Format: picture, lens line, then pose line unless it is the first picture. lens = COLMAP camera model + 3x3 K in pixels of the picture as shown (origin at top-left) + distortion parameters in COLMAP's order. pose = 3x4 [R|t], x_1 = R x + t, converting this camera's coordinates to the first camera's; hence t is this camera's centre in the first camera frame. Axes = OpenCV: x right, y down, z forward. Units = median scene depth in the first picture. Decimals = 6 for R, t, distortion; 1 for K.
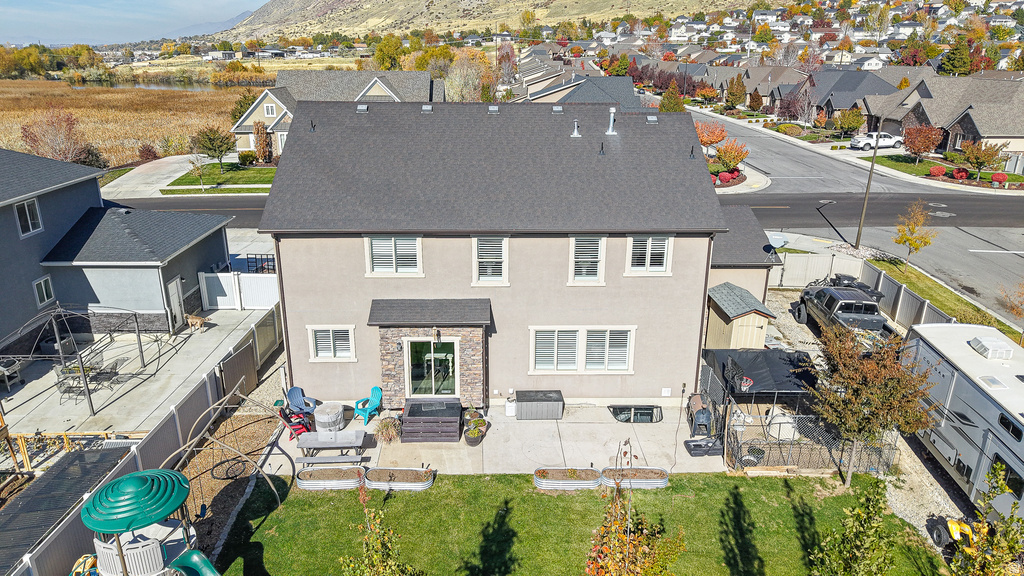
lens RADIAL K [[685.1, 0, 512.0], [0, 685.1, 288.0], [0, 0, 1]] dist [0.033298, -0.044543]
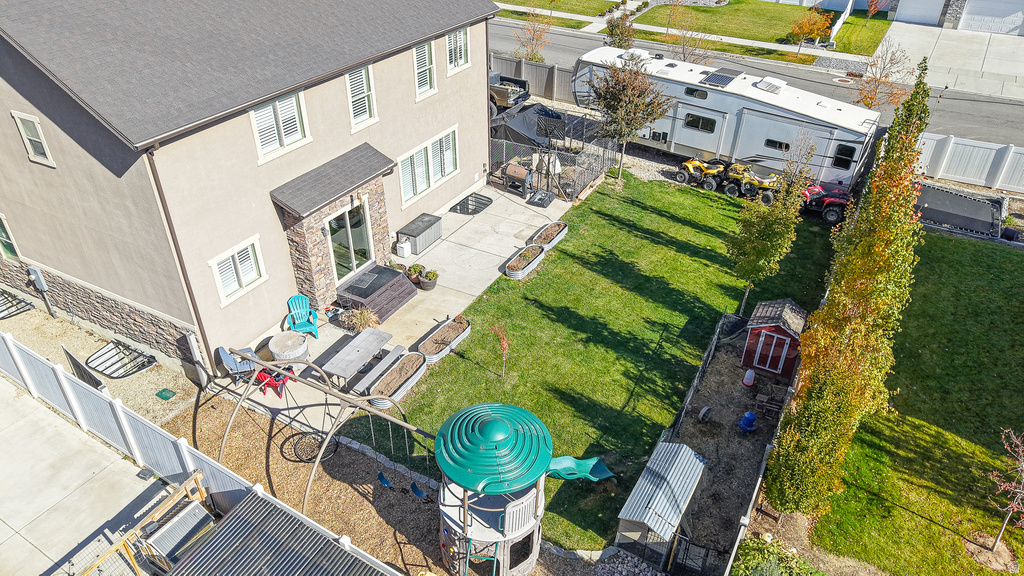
lens RADIAL K [[683.6, 0, 530.5], [0, 683.6, 288.9], [0, 0, 1]] dist [0.065973, 0.000396]
pose [[0.488302, -0.482651, 0.727056, -0.679806], [0.283220, 0.875686, 0.391102, -0.108486], [-0.825438, 0.014941, 0.564295, 0.324260]]
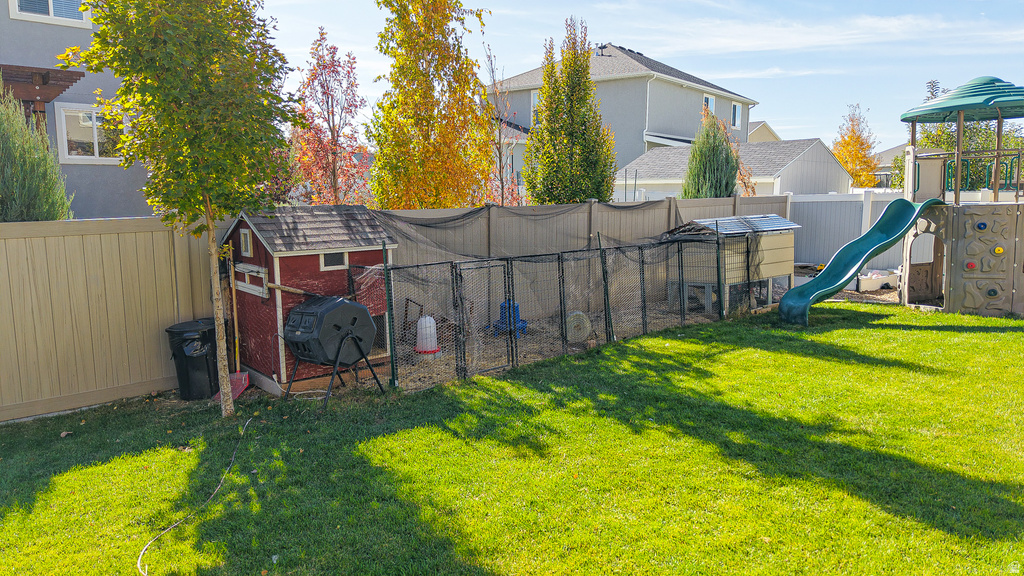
lens RADIAL K [[683.6, 0, 507.9], [0, 683.6, 288.4], [0, 0, 1]] dist [0.048057, -0.058847]
pose [[-0.758681, 0.090867, -0.645094, 0.172645], [-0.214524, 0.900150, 0.379090, 0.202359], [0.615129, 0.425996, -0.663433, 0.822945]]
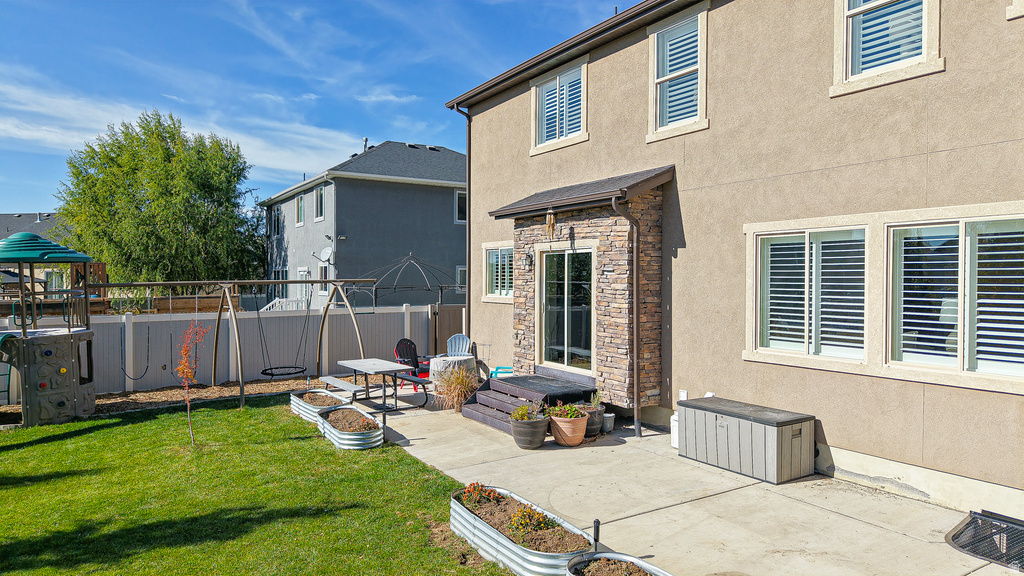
lens RADIAL K [[683.6, 0, 507.9], [0, 683.6, 288.4], [0, 0, 1]] dist [0.048057, -0.058847]
pose [[0.486835, 0.010430, -0.873432, 0.319476], [-0.287380, 0.946175, -0.148882, 0.195851], [0.824866, 0.323488, 0.463628, 0.730784]]
